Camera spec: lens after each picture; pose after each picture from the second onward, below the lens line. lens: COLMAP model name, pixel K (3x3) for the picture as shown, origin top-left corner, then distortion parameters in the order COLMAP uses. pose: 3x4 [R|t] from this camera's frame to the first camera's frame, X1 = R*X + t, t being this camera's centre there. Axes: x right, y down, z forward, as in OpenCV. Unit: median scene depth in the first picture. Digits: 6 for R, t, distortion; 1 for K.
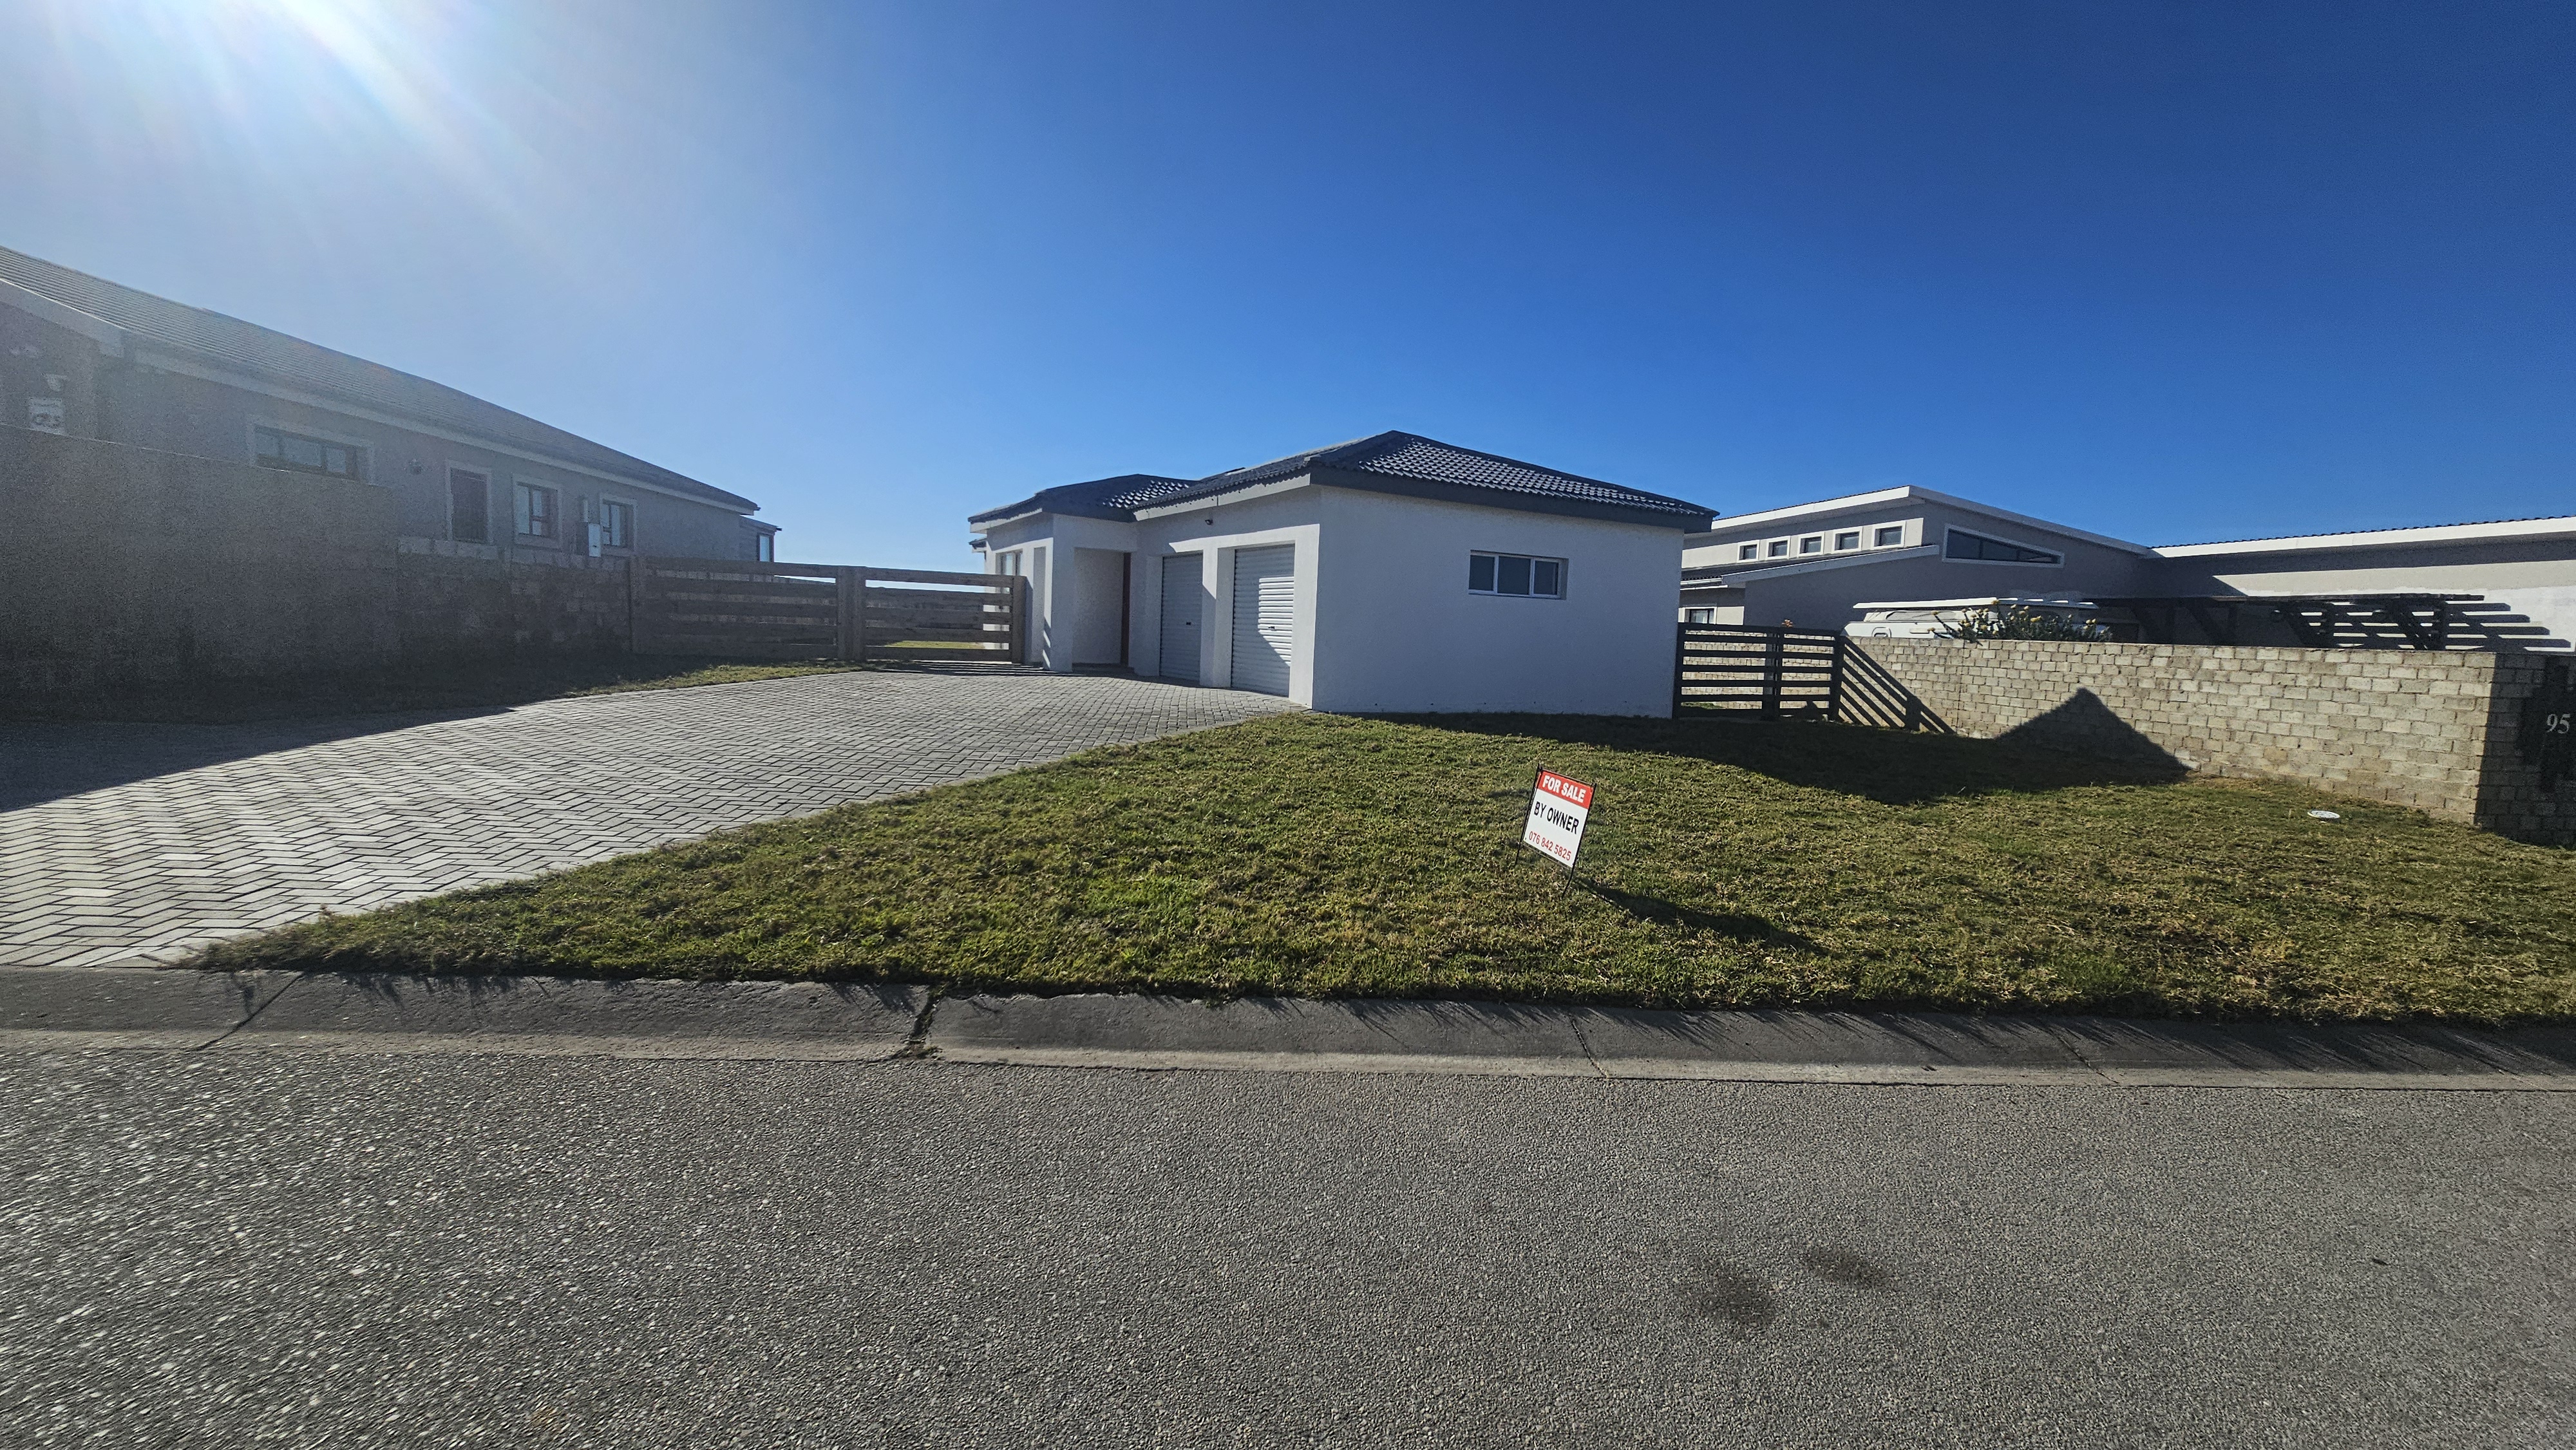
lens RADIAL K [[1032.1, 0, 1288.0], [0, 1032.1, 725.0], [0, 0, 1]] dist [0.002172, -0.000175]
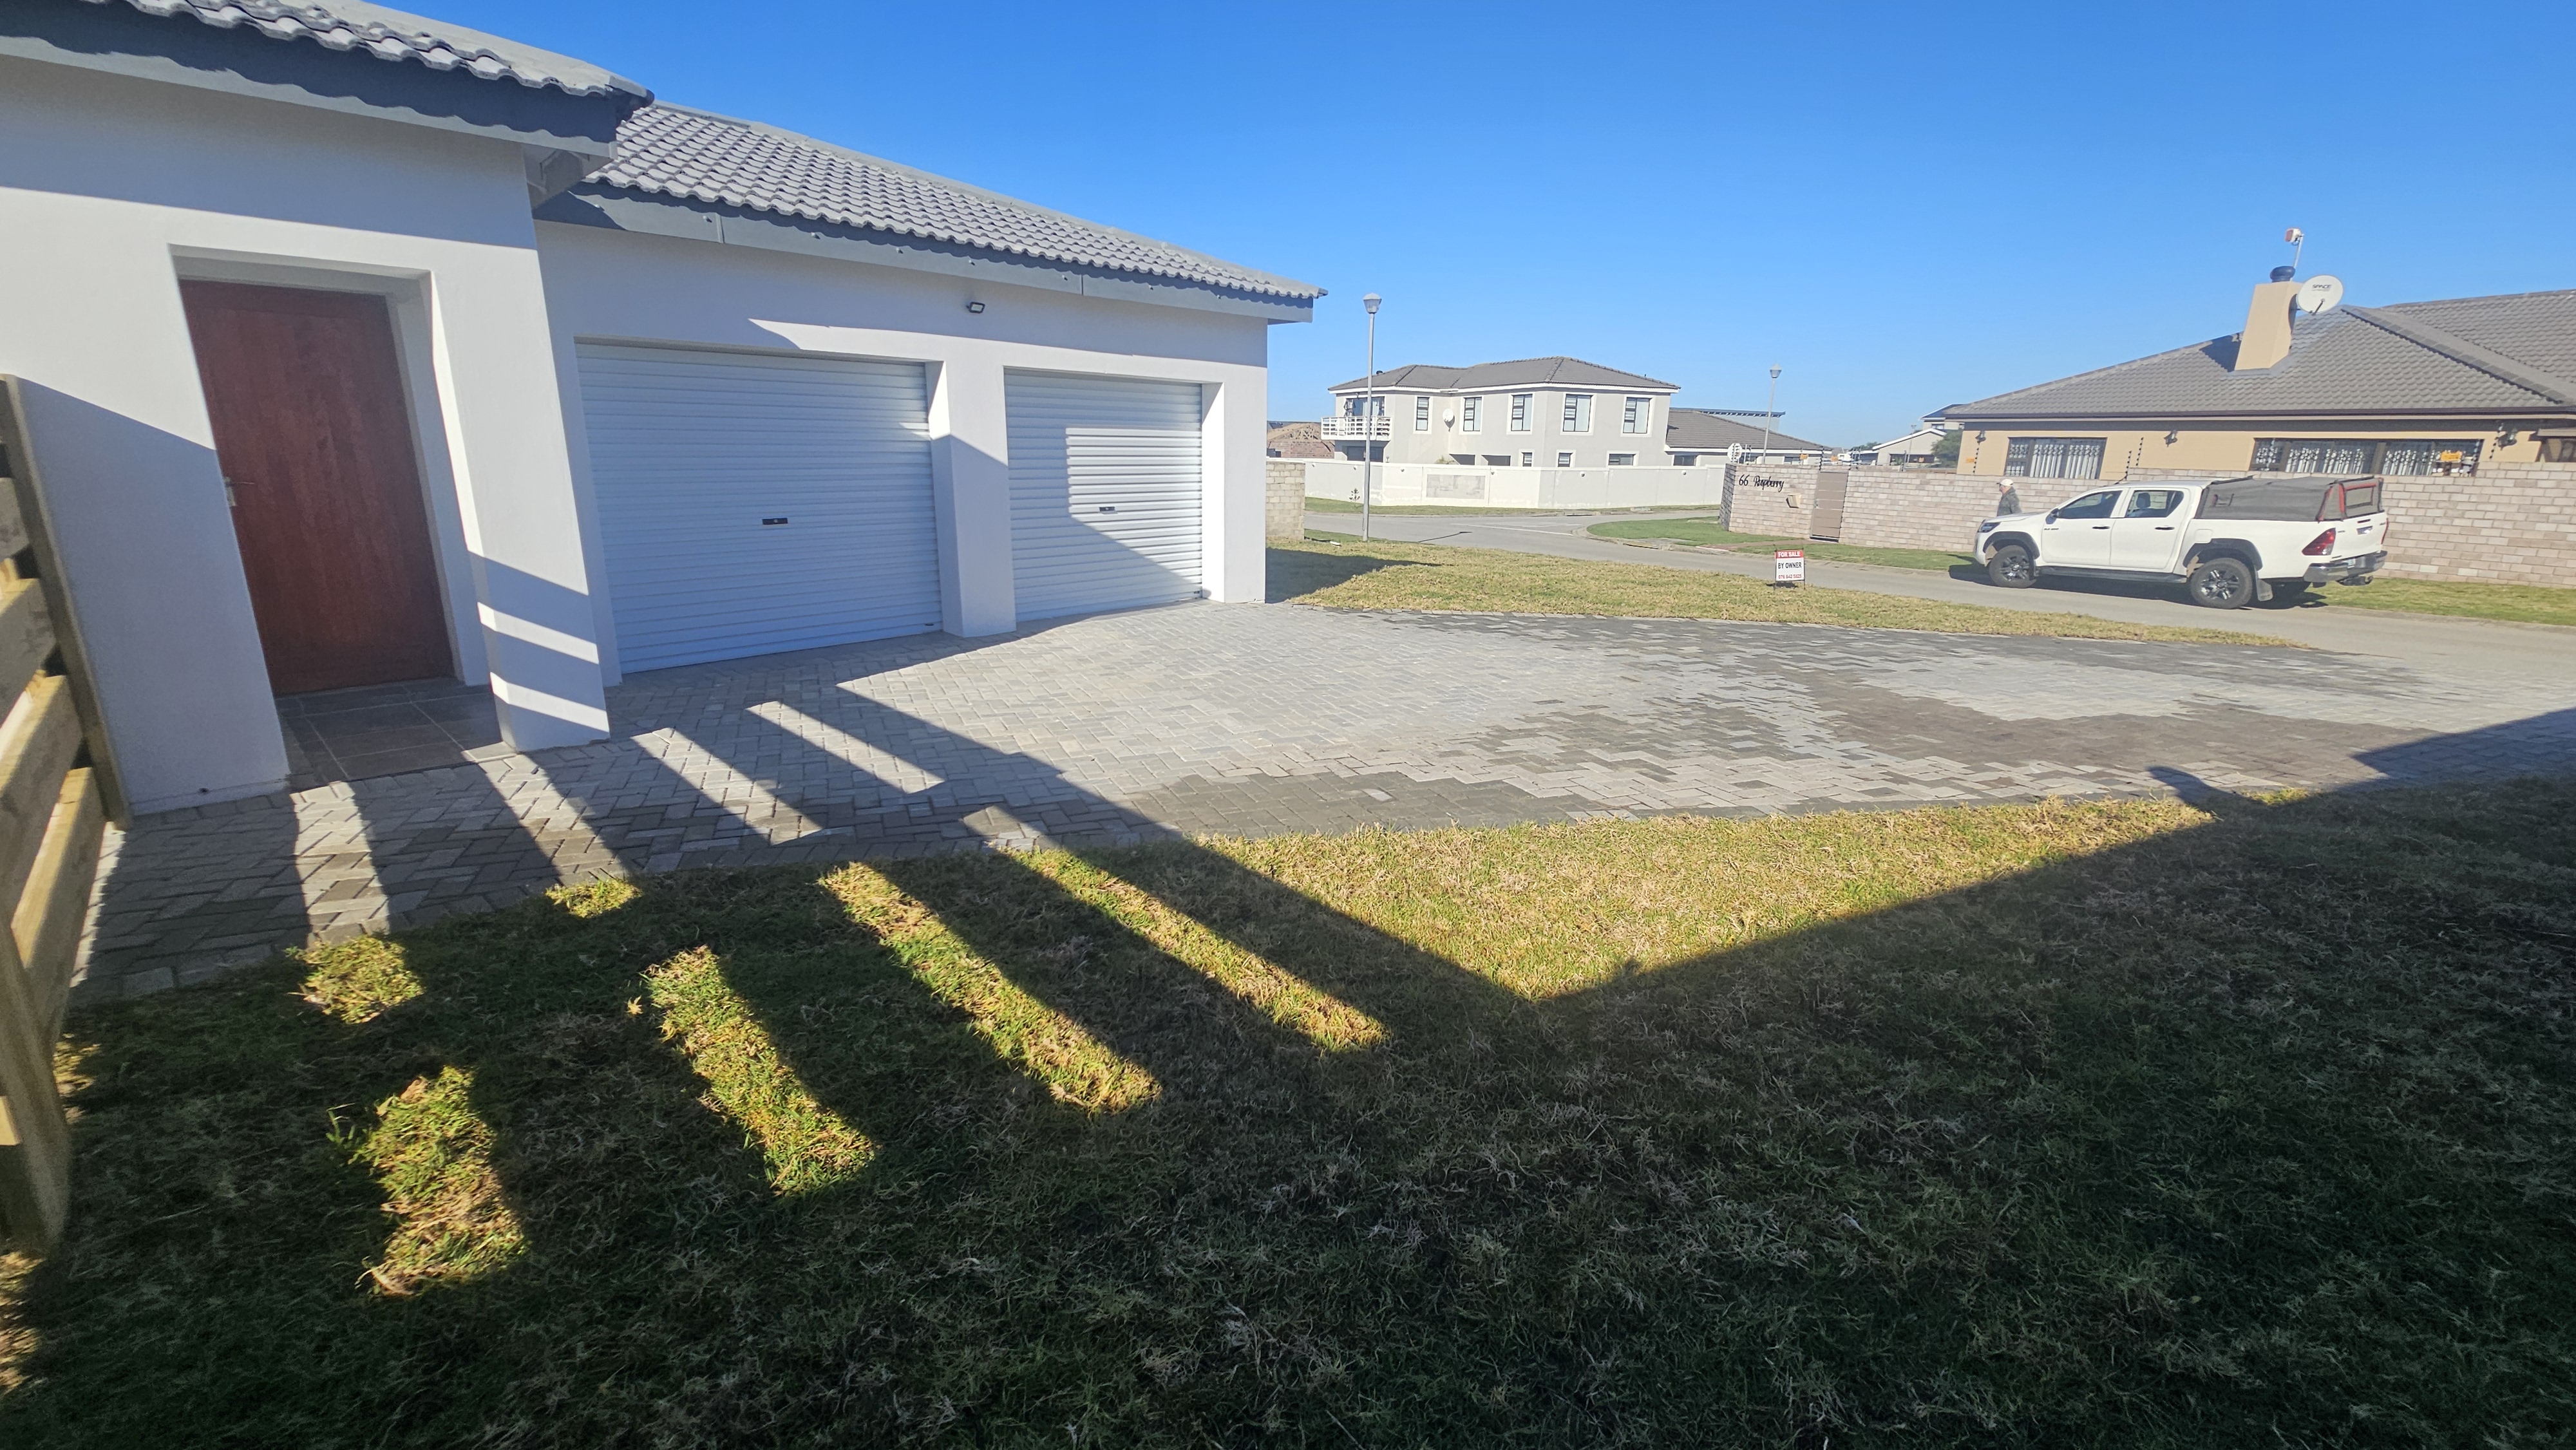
lens RADIAL K [[1032.1, 0, 1288.0], [0, 1032.1, 725.0], [0, 0, 1]] dist [0.002172, -0.000175]
pose [[-0.310332, -0.301049, 0.901700, -0.632596], [0.057003, 0.940931, 0.333765, -0.165576], [-0.948918, 0.154978, -0.274841, 1.029084]]
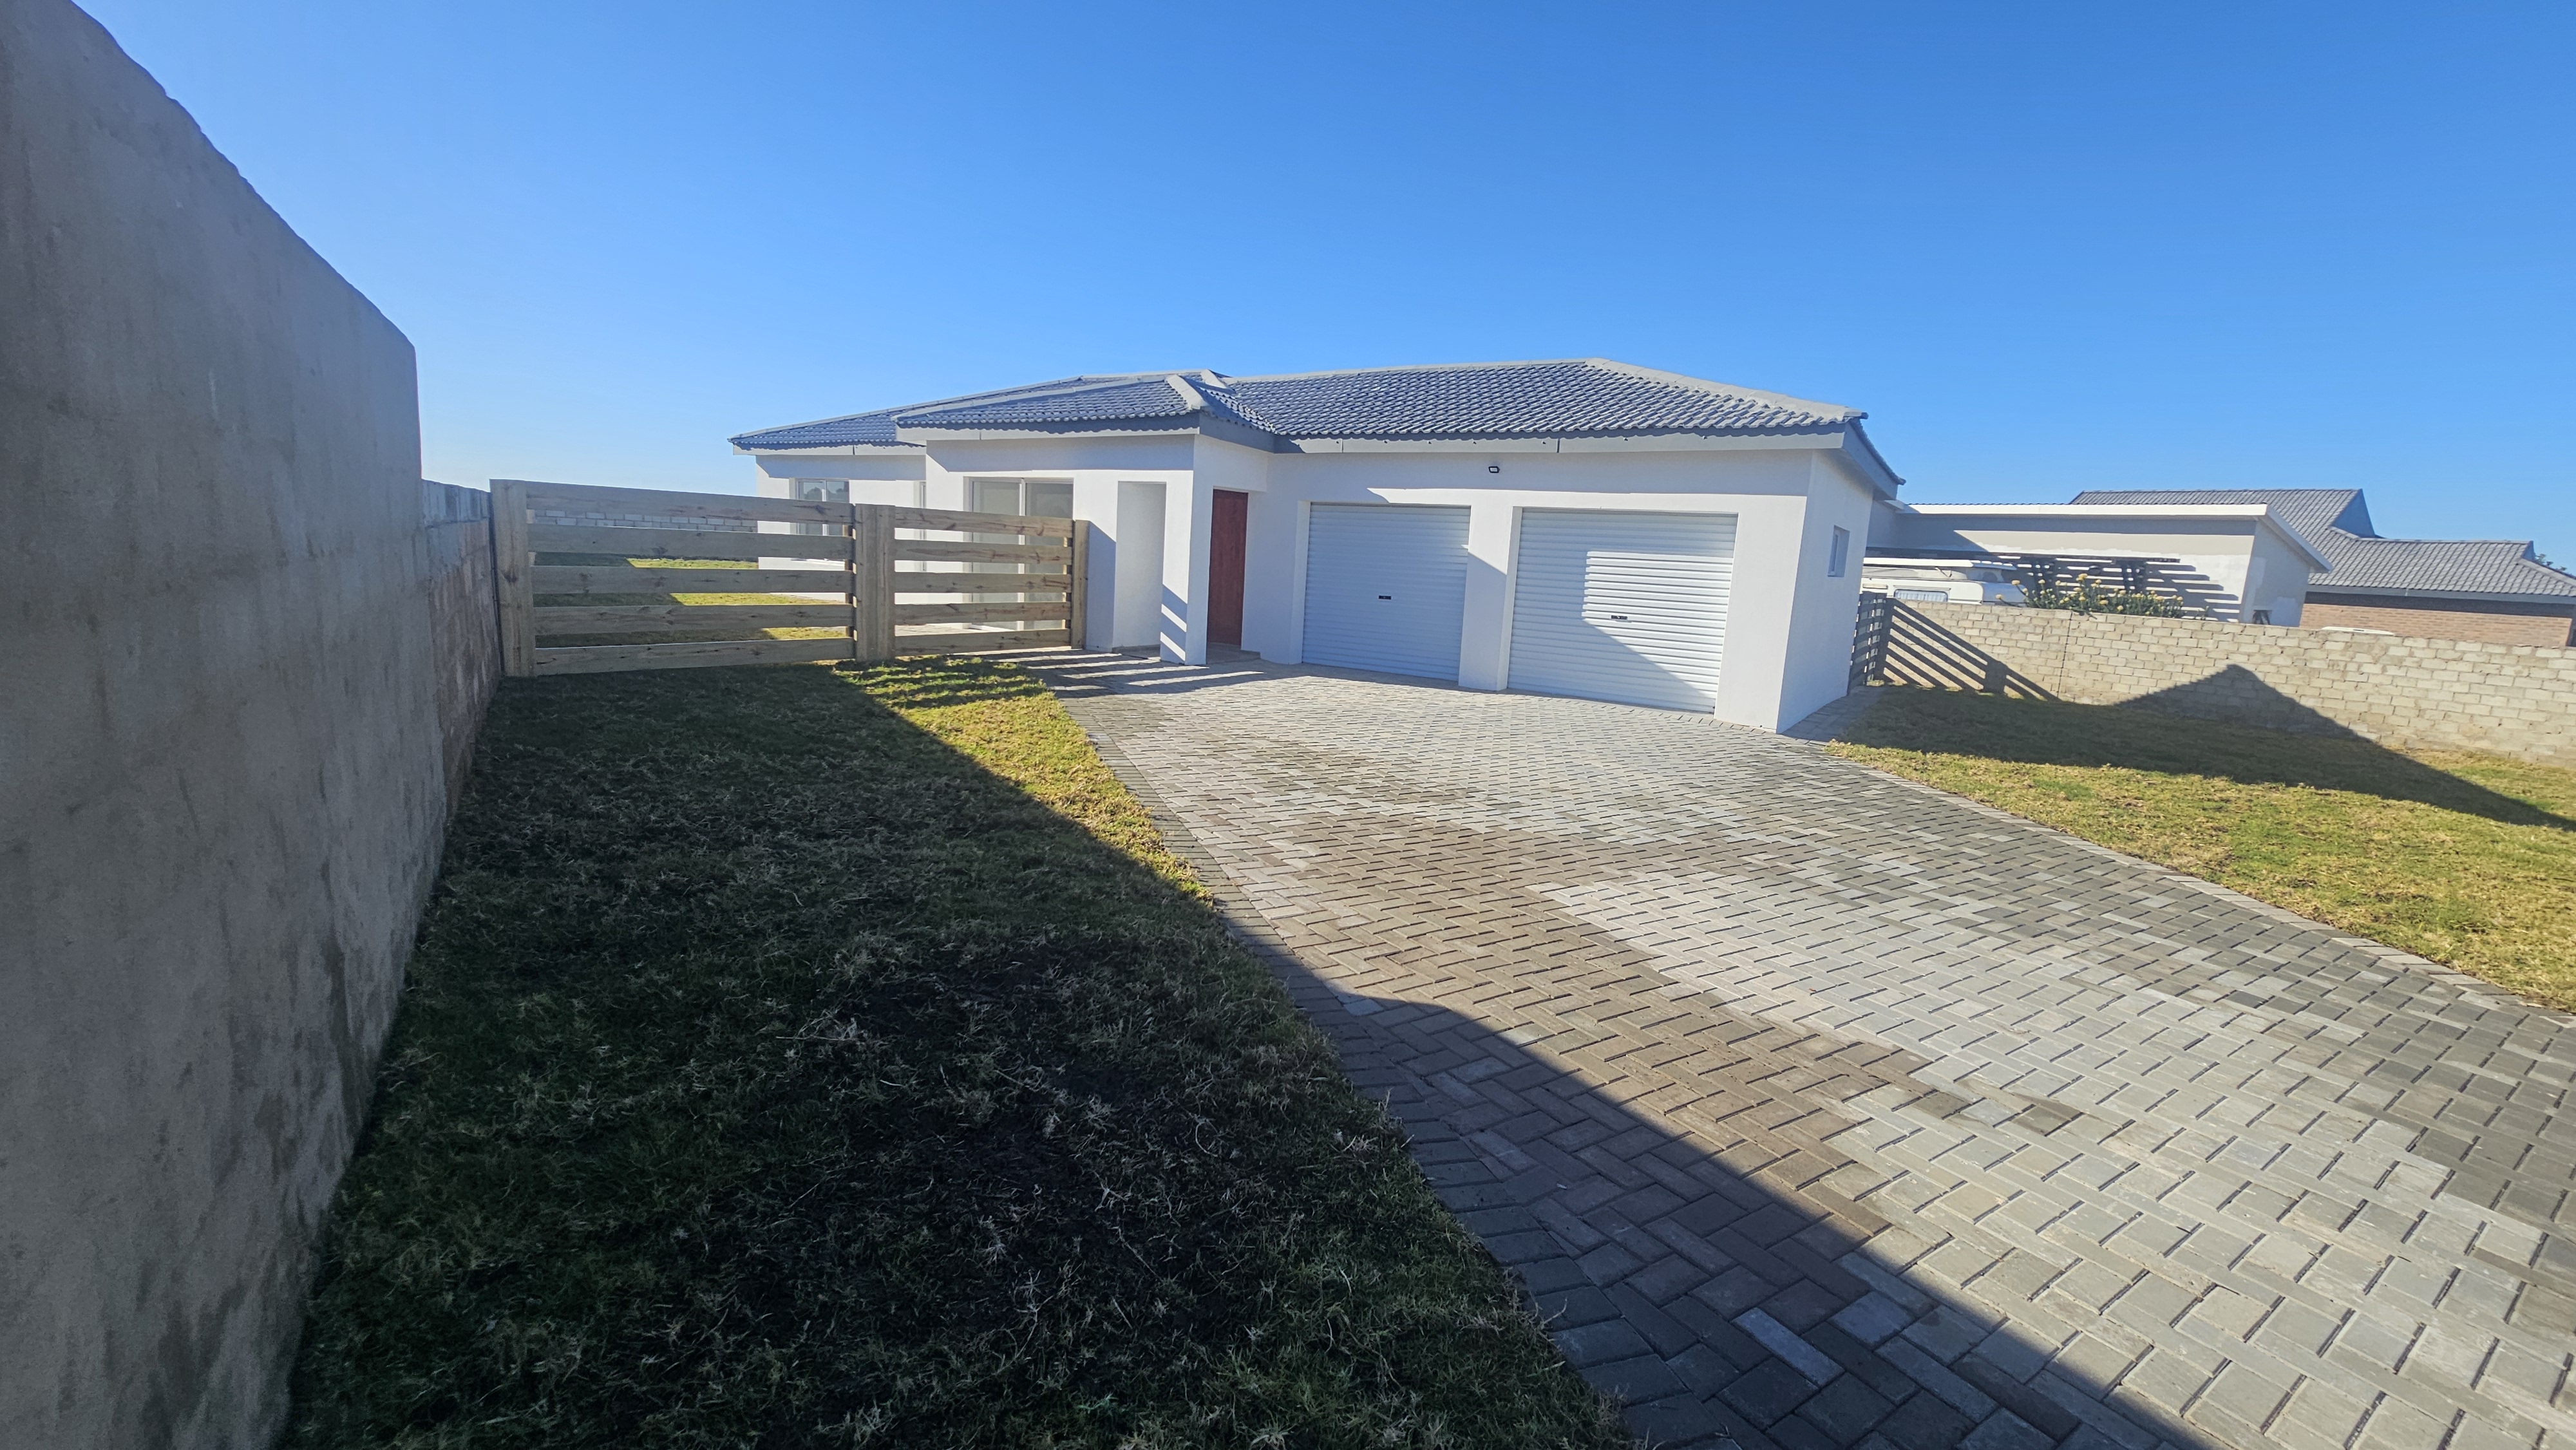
lens RADIAL K [[1032.1, 0, 1288.0], [0, 1032.1, 725.0], [0, 0, 1]] dist [0.002172, -0.000175]
pose [[0.888282, -0.069782, 0.453966, -0.558826], [0.024588, 0.994199, 0.104712, -0.095626], [-0.458639, -0.081852, 0.884845, 0.398179]]
